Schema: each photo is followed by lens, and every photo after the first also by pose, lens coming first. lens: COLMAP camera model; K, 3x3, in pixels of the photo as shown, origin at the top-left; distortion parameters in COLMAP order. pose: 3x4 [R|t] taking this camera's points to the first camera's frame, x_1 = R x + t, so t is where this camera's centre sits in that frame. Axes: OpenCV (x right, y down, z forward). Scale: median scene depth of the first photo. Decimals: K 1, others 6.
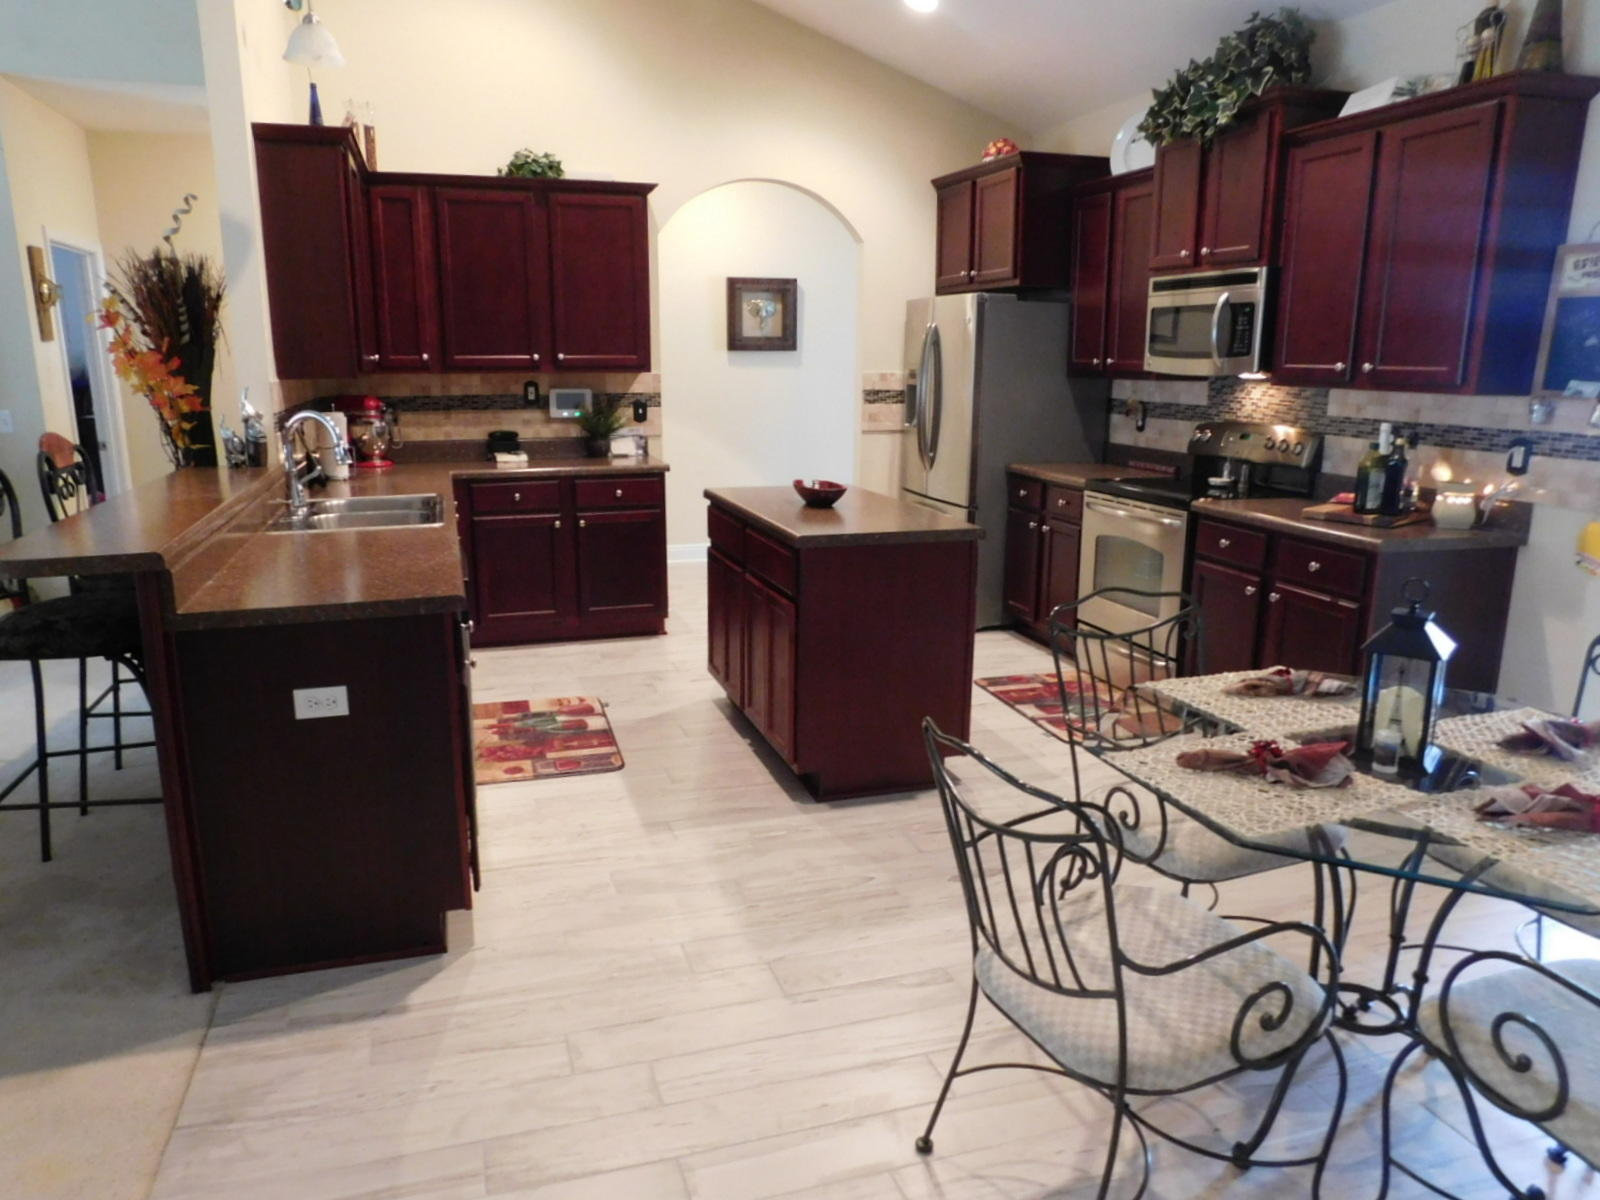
lens RADIAL K [[1093.1, 0, 792.8], [0, 1093.1, 590.8], [0, 0, 1]] dist [-0.040771, 0.020588]
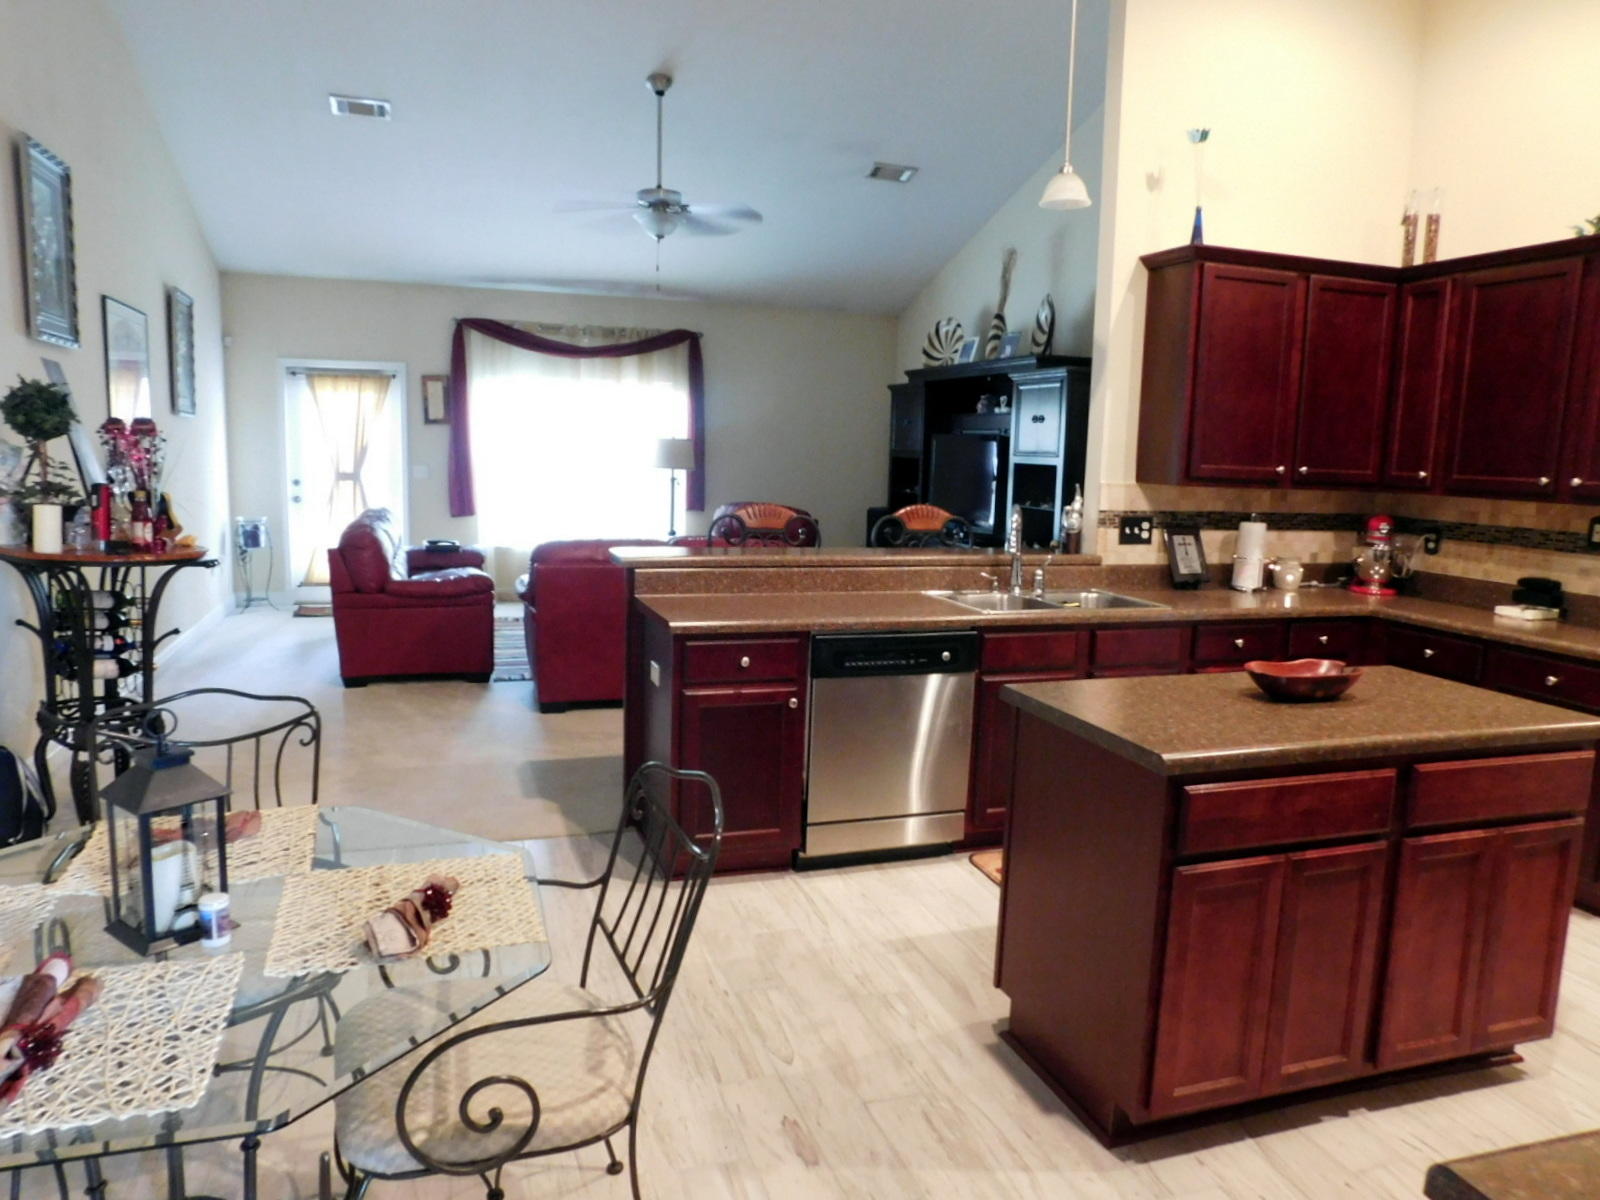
lens RADIAL K [[1093.1, 0, 784.7], [0, 1093.1, 597.2], [0, 0, 1]] dist [-0.040771, 0.020588]
pose [[0.025979, 0.137194, -0.990203, 0.478868], [-0.249218, 0.960151, 0.126492, -0.103929], [0.968099, 0.243490, 0.059135, 0.484612]]
